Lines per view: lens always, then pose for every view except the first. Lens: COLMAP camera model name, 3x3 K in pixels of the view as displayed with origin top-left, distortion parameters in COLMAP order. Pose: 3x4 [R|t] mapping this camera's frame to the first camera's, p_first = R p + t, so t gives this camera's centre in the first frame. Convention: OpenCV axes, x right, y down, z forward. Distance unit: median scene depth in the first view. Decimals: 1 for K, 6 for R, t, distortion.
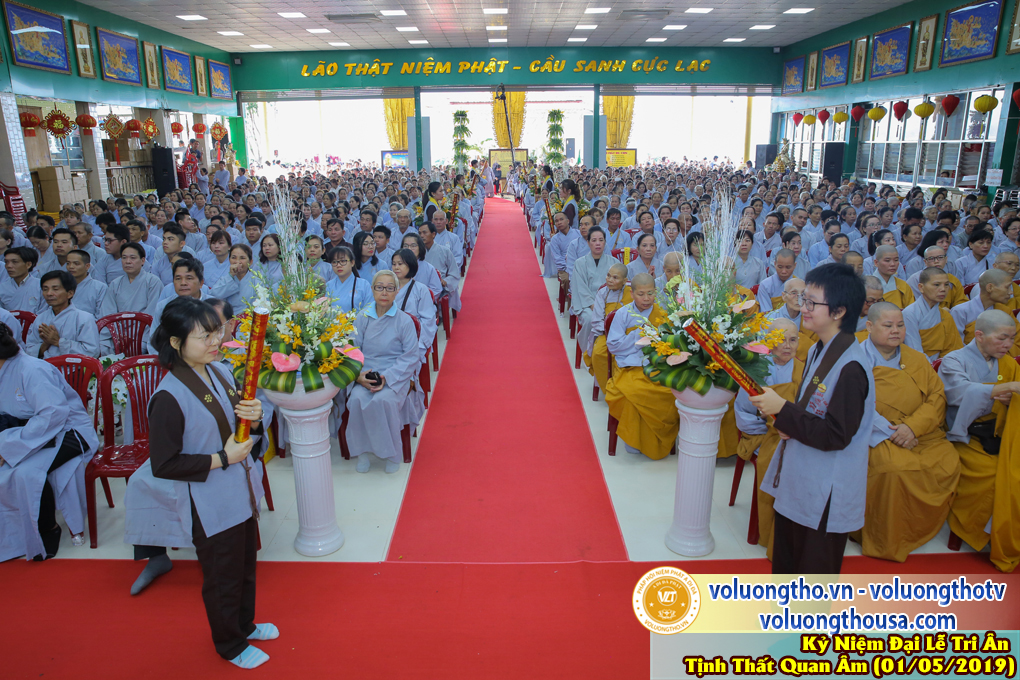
lens RADIAL K [[701.4, 0, 510.0], [0, 701.4, 340.0], [0, 0, 1]] dist [-0.103561, 0.085939]
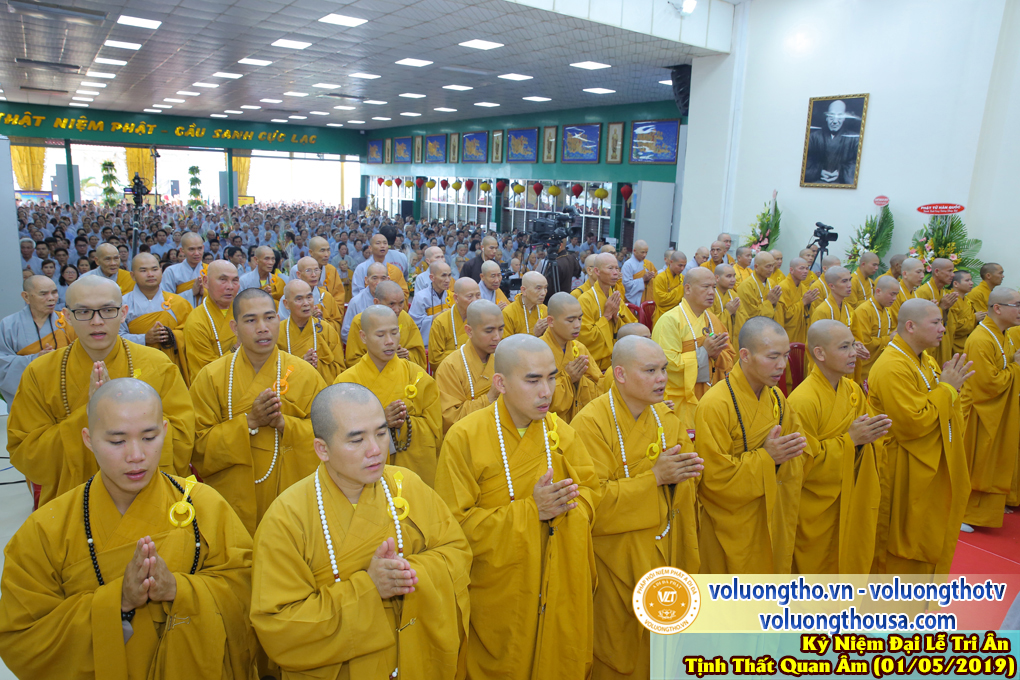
lens RADIAL K [[701.4, 0, 510.0], [0, 701.4, 340.0], [0, 0, 1]] dist [-0.103561, 0.085939]
pose [[0.826141, -0.072784, 0.558743, -0.189412], [0.098713, 0.994982, -0.016344, 0.058205], [-0.554750, 0.068657, 0.829180, -0.329423]]
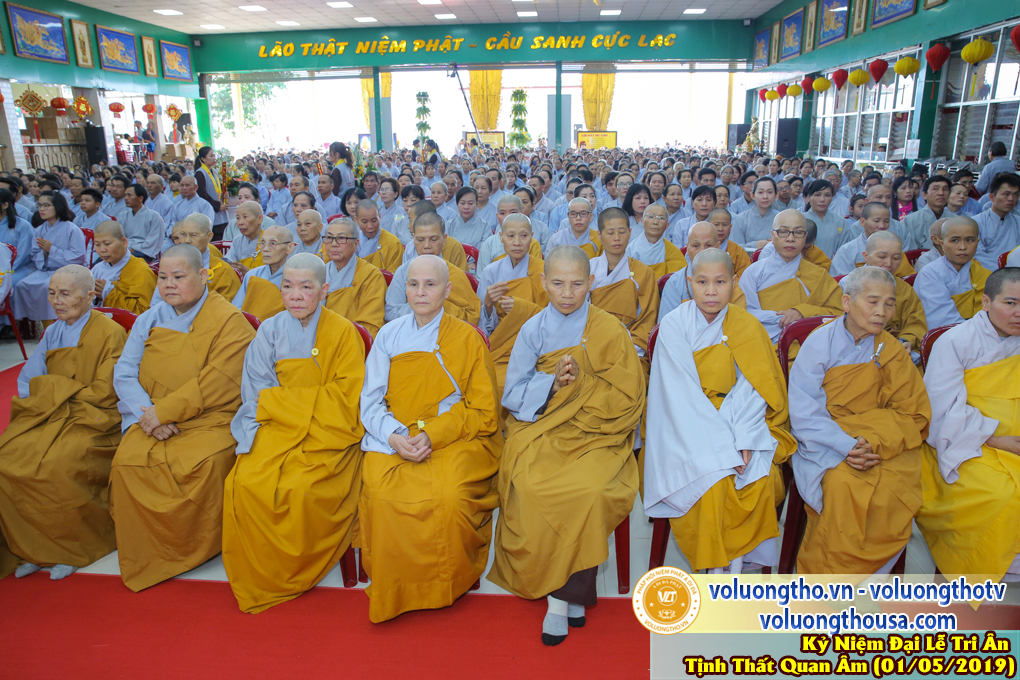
lens RADIAL K [[691.6, 0, 510.0], [0, 691.6, 340.0], [0, 0, 1]] dist [-0.102167, 0.077112]
pose [[0.996429, 0.022811, -0.081298, 0.150374], [-0.021630, 0.999648, 0.015382, 0.005023], [0.081621, -0.013569, 0.996571, 0.044986]]
